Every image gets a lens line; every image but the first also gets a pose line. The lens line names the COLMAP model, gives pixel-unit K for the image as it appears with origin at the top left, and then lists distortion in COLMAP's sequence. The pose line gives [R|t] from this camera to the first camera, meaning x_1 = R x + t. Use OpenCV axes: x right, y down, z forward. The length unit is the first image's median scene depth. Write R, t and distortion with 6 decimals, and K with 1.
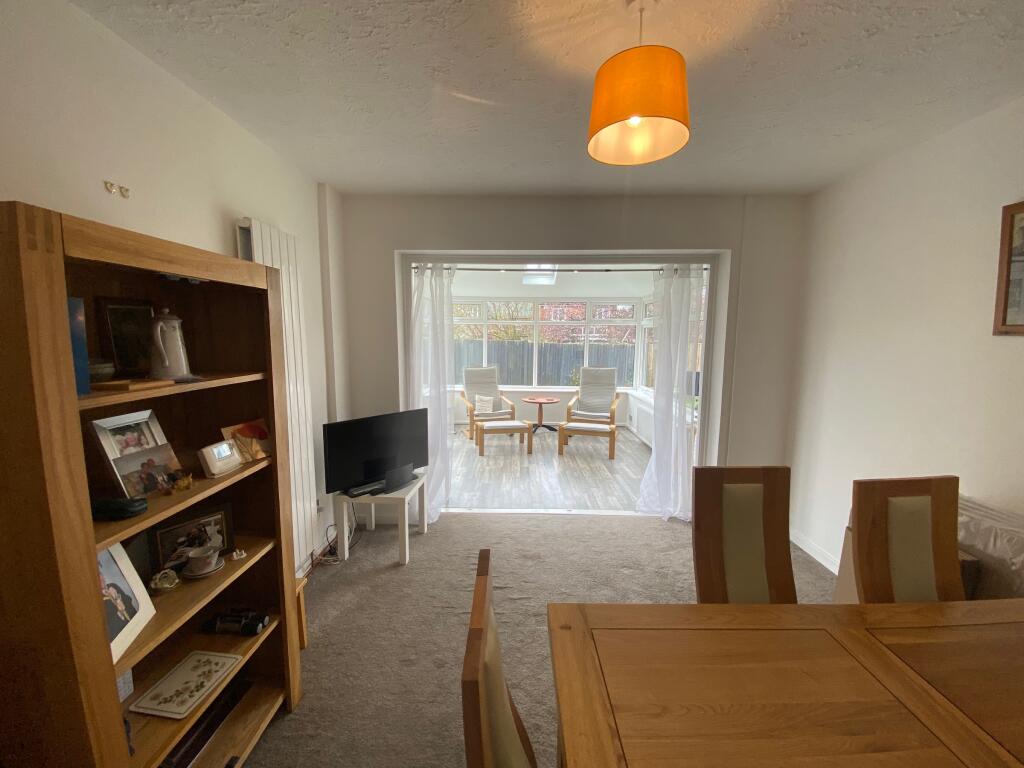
lens RADIAL K [[412.7, 0, 508.2], [0, 412.7, 382.1], [0, 0, 1]] dist [0.047259, -0.034935]
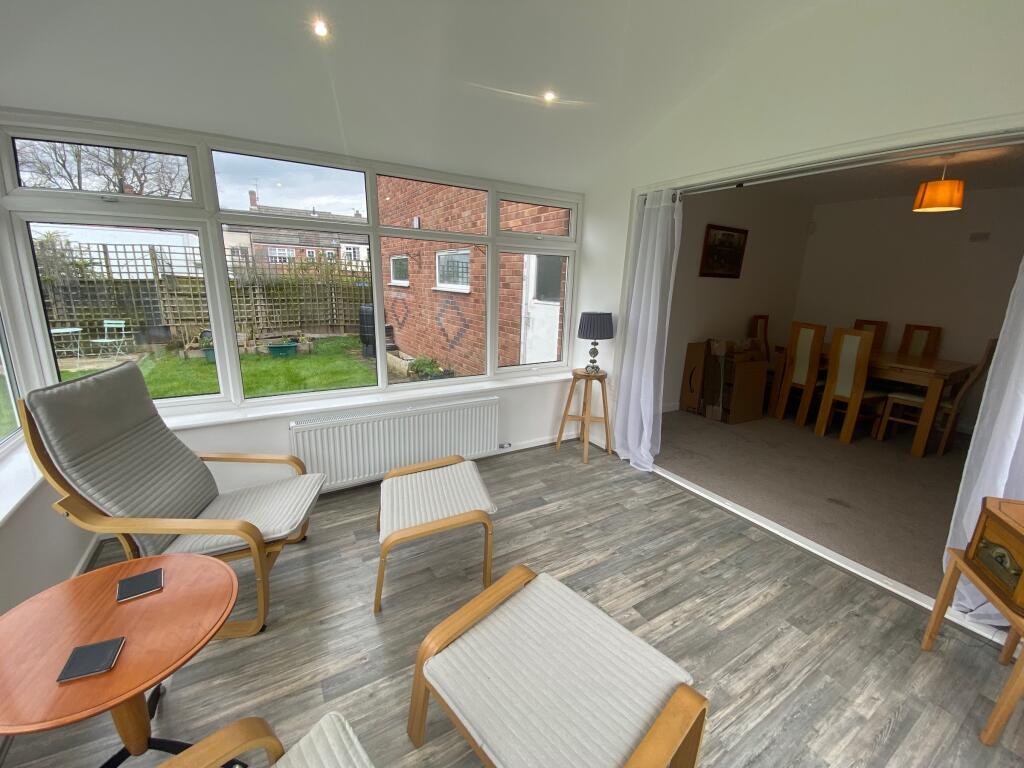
lens RADIAL K [[412.7, 0, 508.2], [0, 412.7, 382.1], [0, 0, 1]] dist [0.047259, -0.034935]
pose [[-0.524053, -0.228724, 0.820398, -0.219290], [0.058079, 0.951425, 0.302353, -0.164727], [-0.849703, 0.206097, -0.485313, 1.625622]]
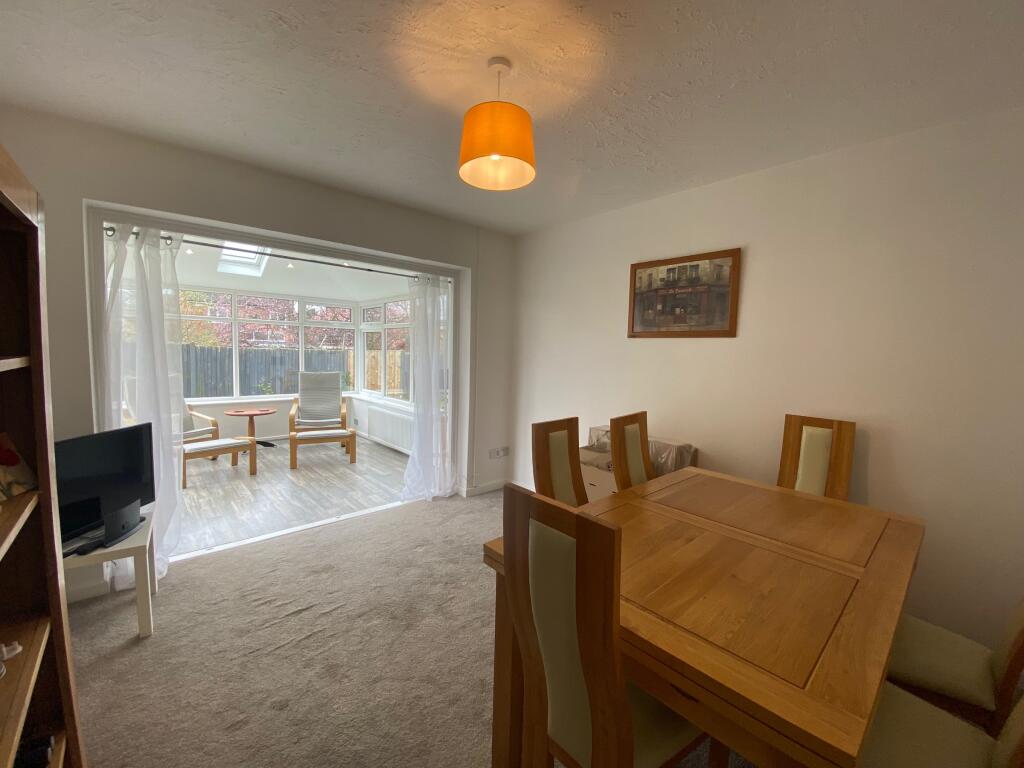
lens RADIAL K [[412.7, 0, 508.2], [0, 412.7, 382.1], [0, 0, 1]] dist [0.047259, -0.034935]
pose [[0.738921, -0.041139, 0.672535, -0.187570], [0.056542, 0.998400, -0.001051, 0.023038], [-0.671415, 0.038803, 0.740065, 0.019249]]
